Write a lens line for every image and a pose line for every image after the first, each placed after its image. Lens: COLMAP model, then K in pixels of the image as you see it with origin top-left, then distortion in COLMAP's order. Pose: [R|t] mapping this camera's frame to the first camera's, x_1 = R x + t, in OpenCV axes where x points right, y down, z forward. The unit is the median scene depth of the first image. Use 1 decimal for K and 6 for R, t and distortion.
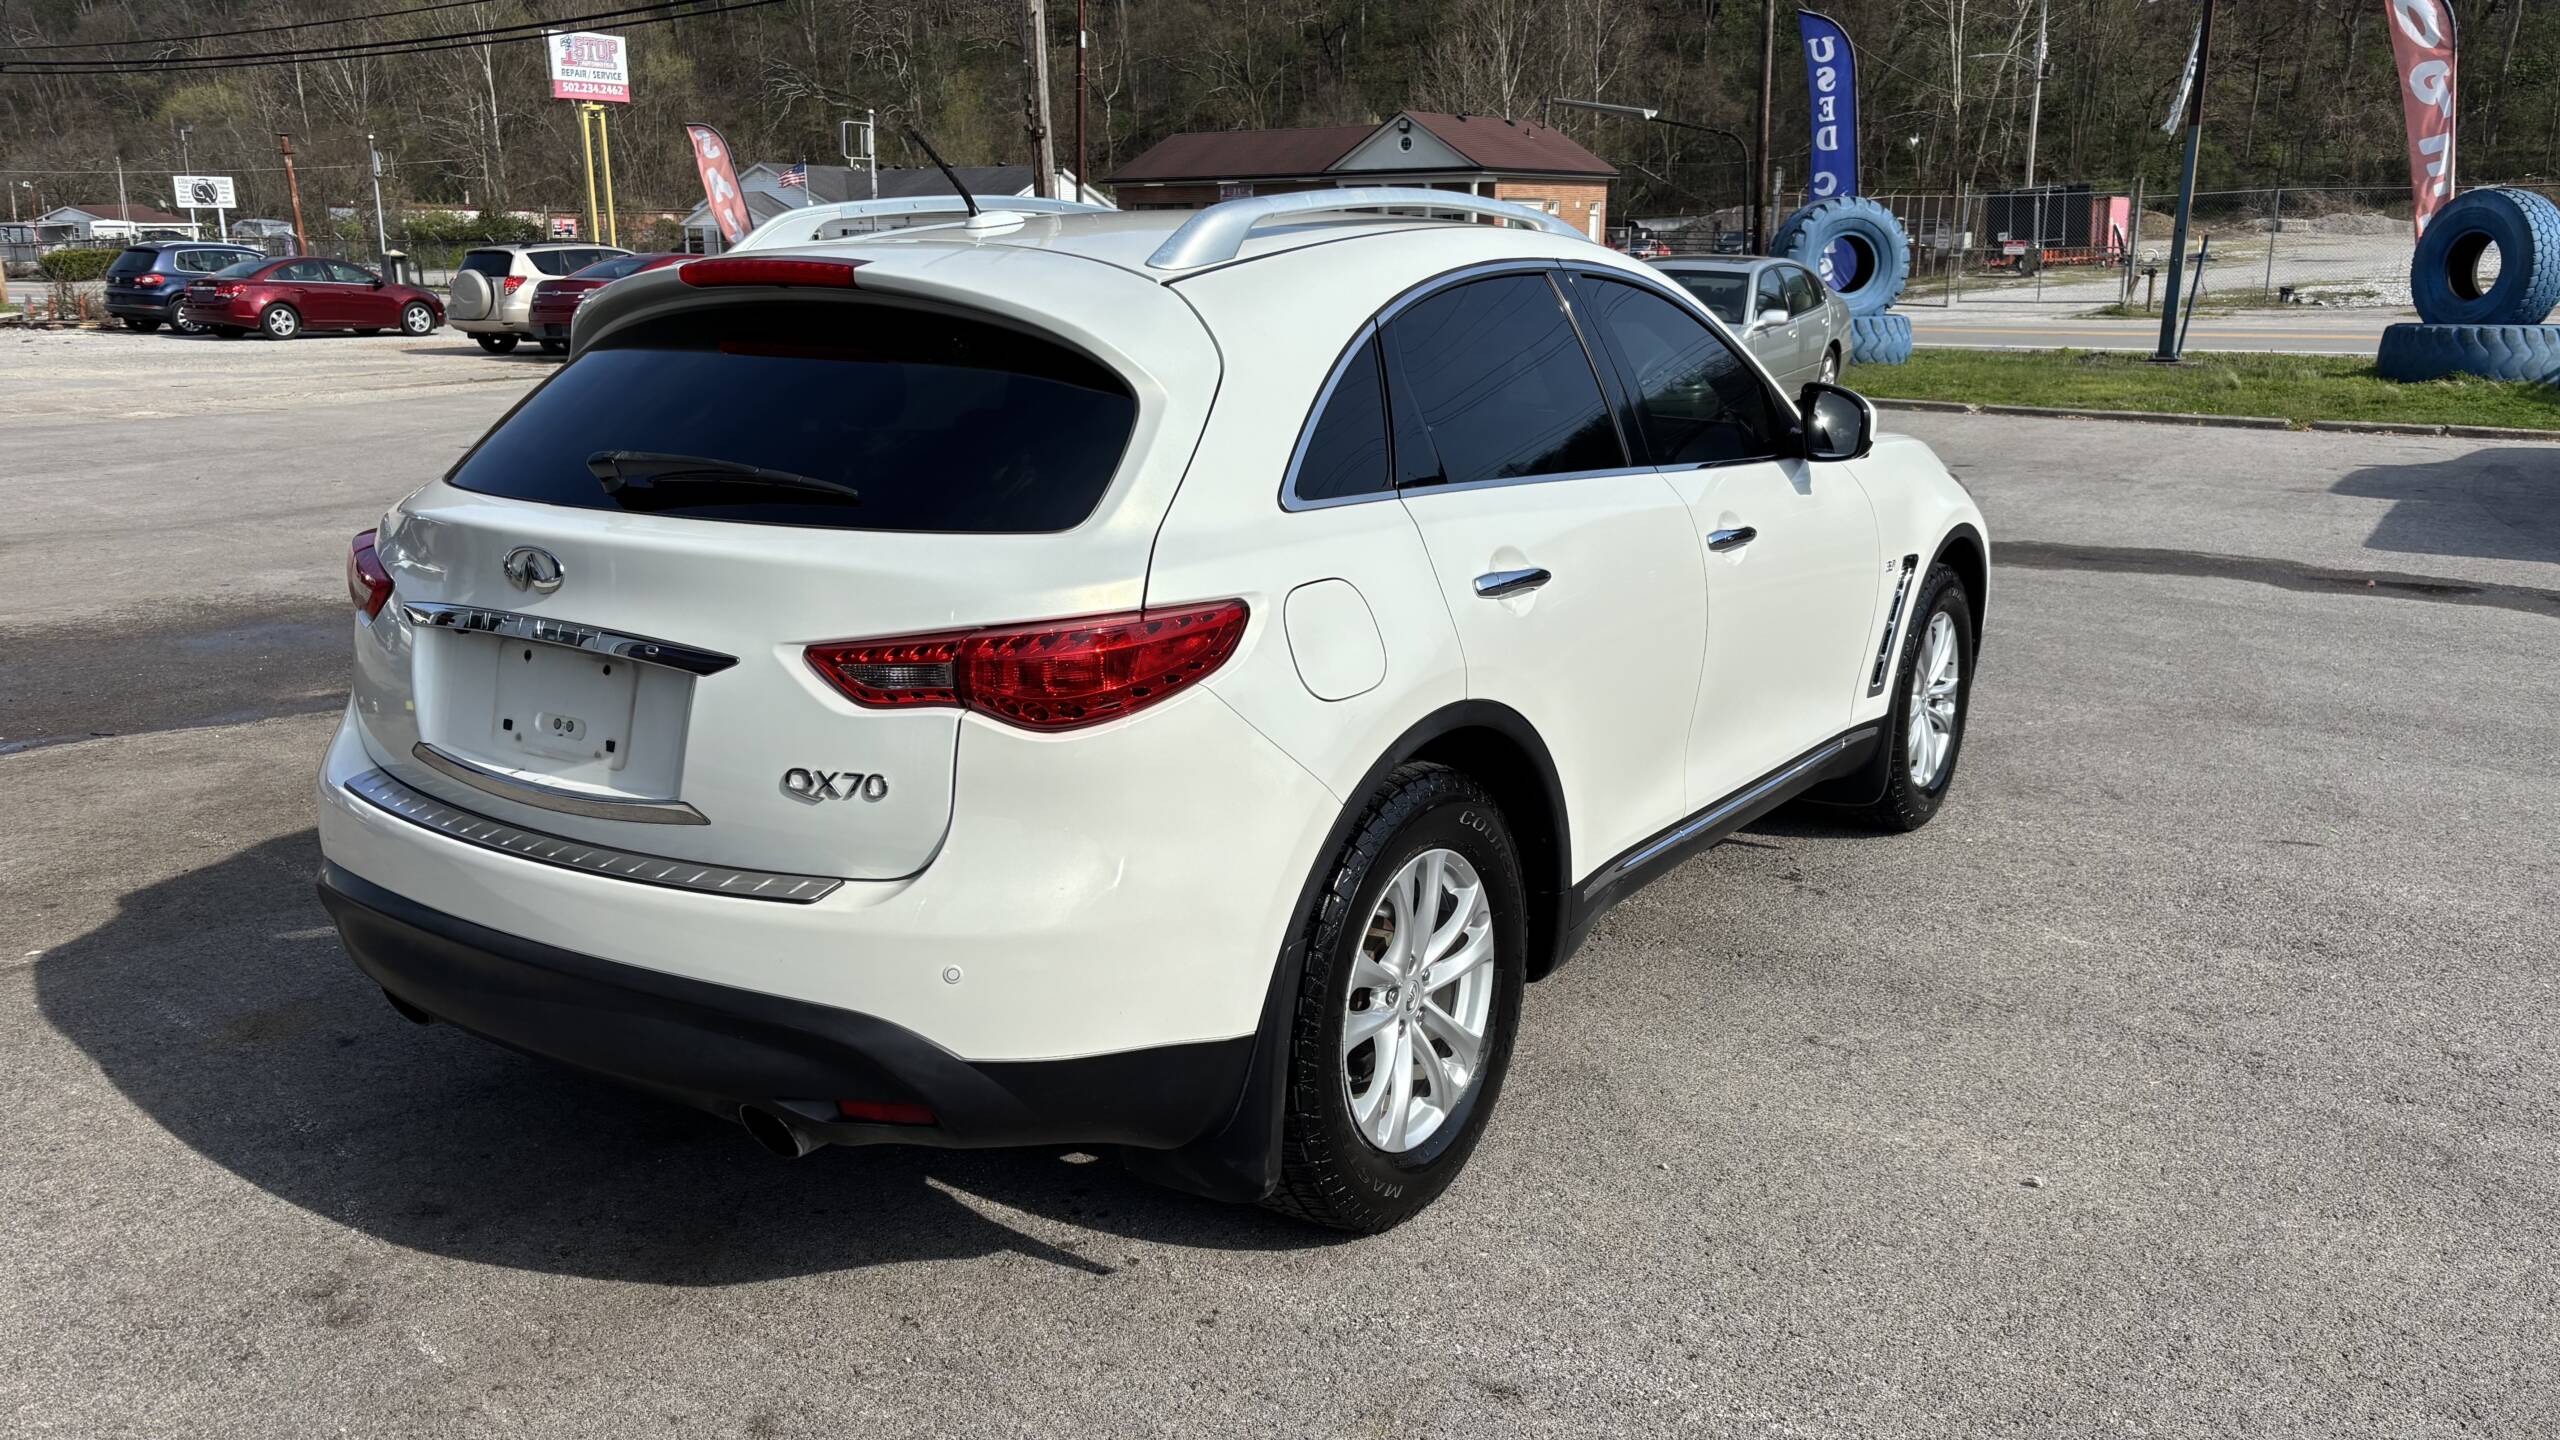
lens RADIAL K [[1908.4, 0, 1280.0], [0, 1908.4, 720.0], [0, 0, 1]] dist [0.037331, -0.040083]
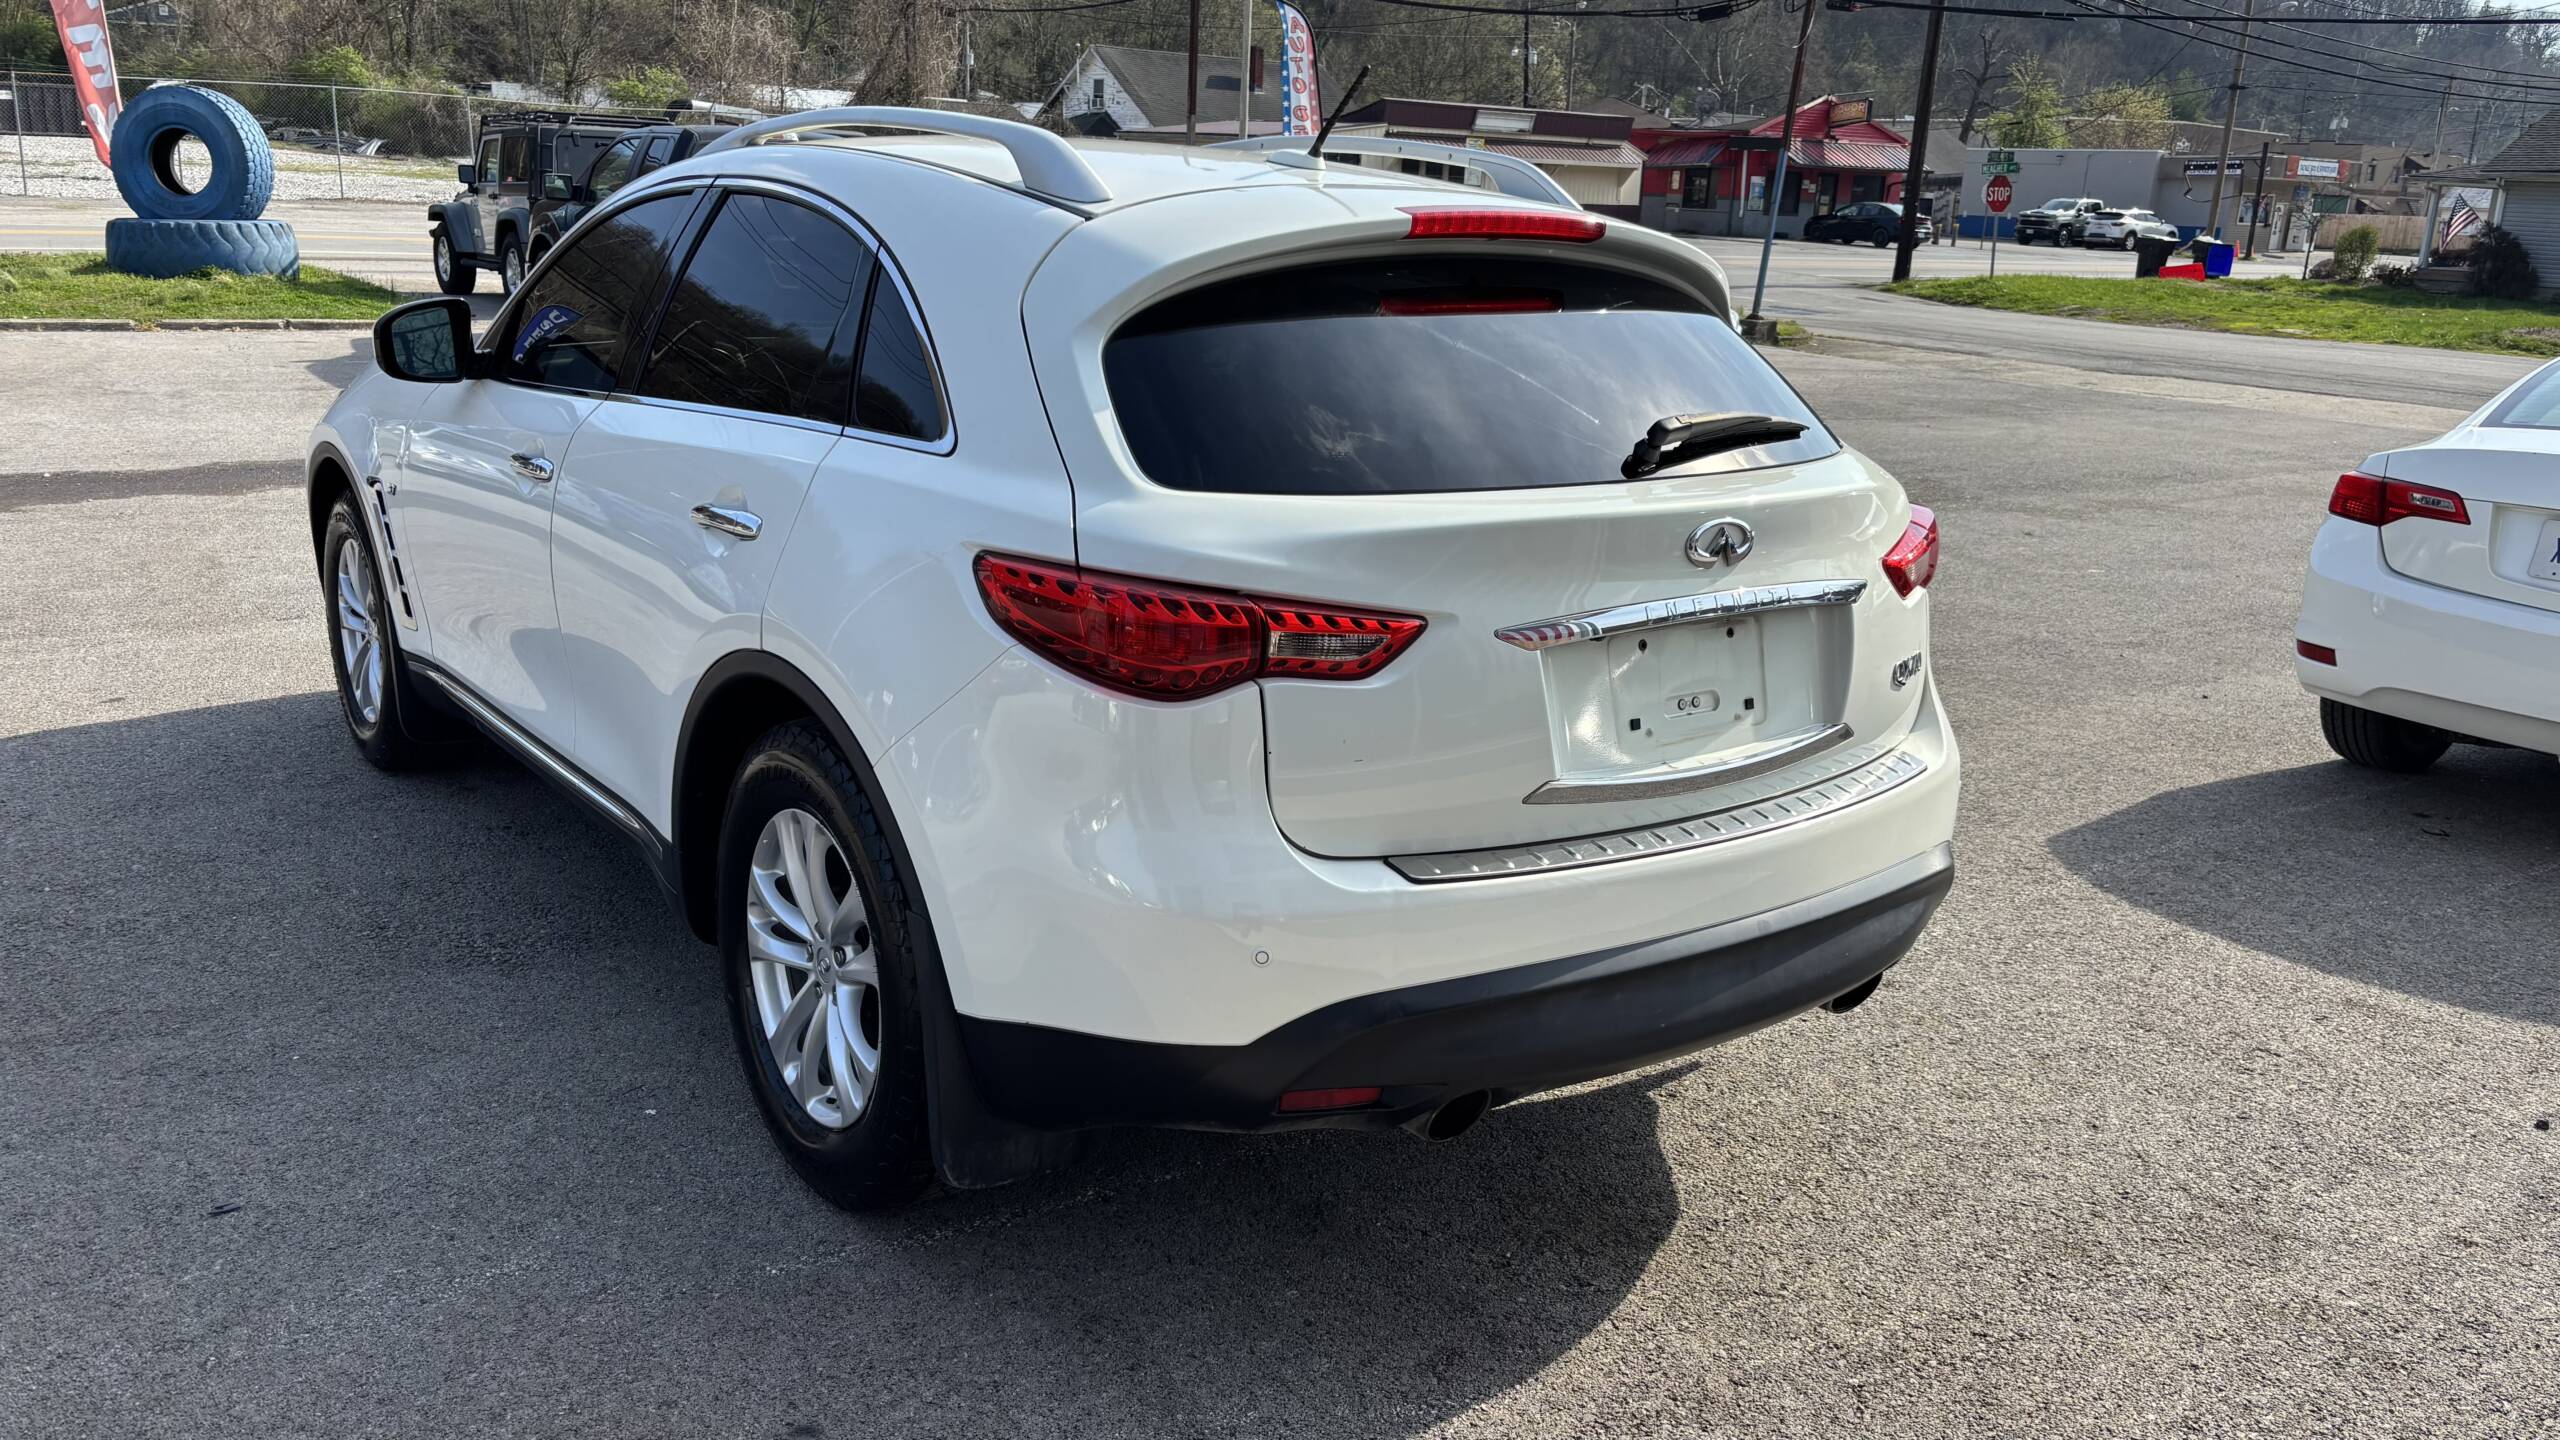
lens RADIAL K [[1908.4, 0, 1280.0], [0, 1908.4, 720.0], [0, 0, 1]] dist [0.037331, -0.040083]
pose [[0.348557, -0.233941, 0.907623, -0.198132], [0.182481, 0.966759, 0.179105, -0.029932], [-0.919352, 0.103196, 0.379660, 0.123038]]
